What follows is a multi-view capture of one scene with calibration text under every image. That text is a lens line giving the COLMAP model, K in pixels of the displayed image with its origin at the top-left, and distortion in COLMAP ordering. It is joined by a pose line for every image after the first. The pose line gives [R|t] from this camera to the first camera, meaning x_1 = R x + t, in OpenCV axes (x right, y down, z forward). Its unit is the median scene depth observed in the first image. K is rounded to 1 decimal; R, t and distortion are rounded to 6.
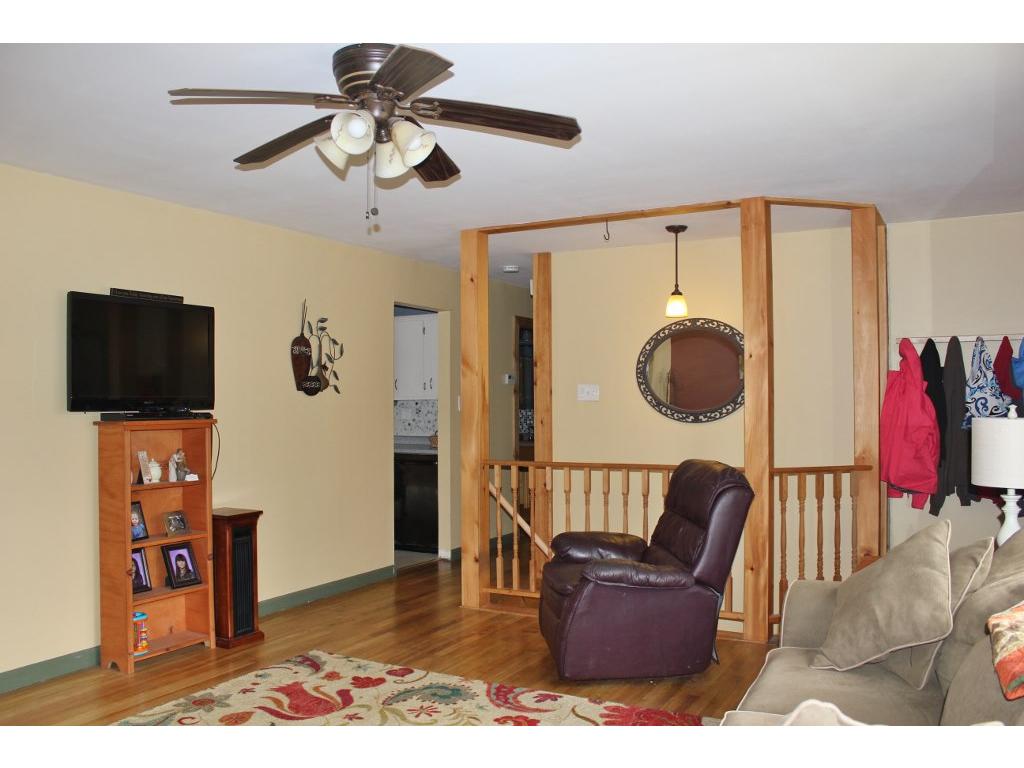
lens RADIAL K [[879.6, 0, 506.4], [0, 879.6, 388.5], [0, 0, 1]] dist [-0.092993, 0.034316]
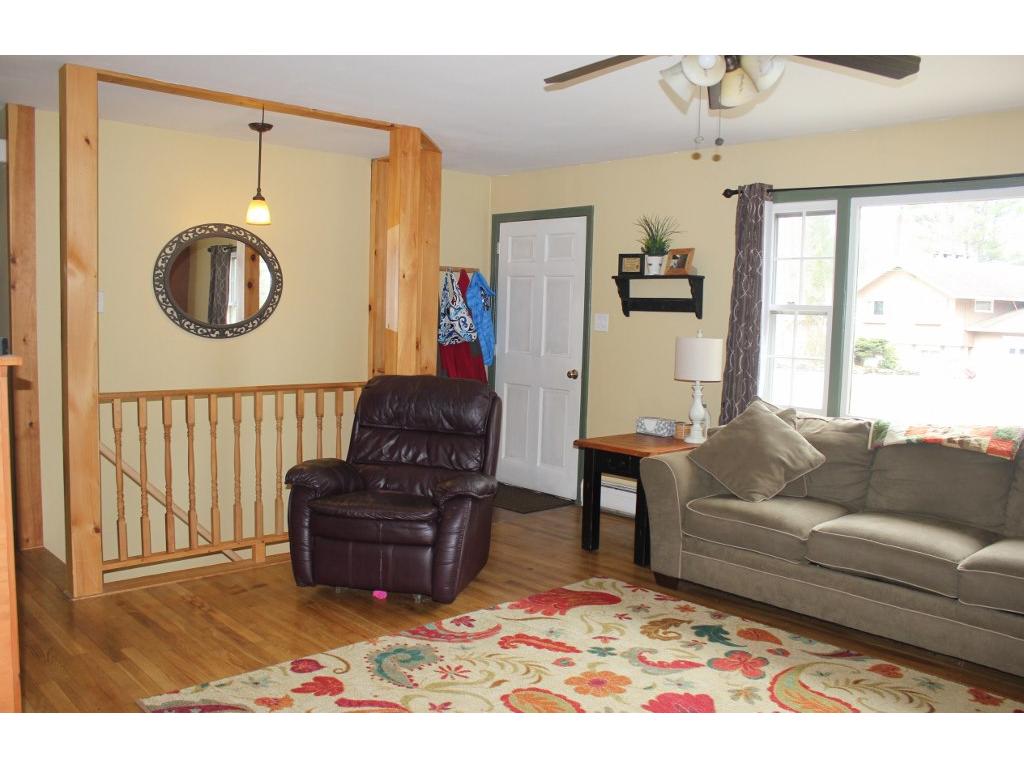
lens RADIAL K [[879.6, 0, 506.7], [0, 879.6, 386.1], [0, 0, 1]] dist [-0.092993, 0.034316]
pose [[0.321035, -0.065665, 0.944788, -0.674264], [-0.037090, 0.995956, 0.081824, 0.003703], [-0.946341, -0.061311, 0.317301, 0.511764]]
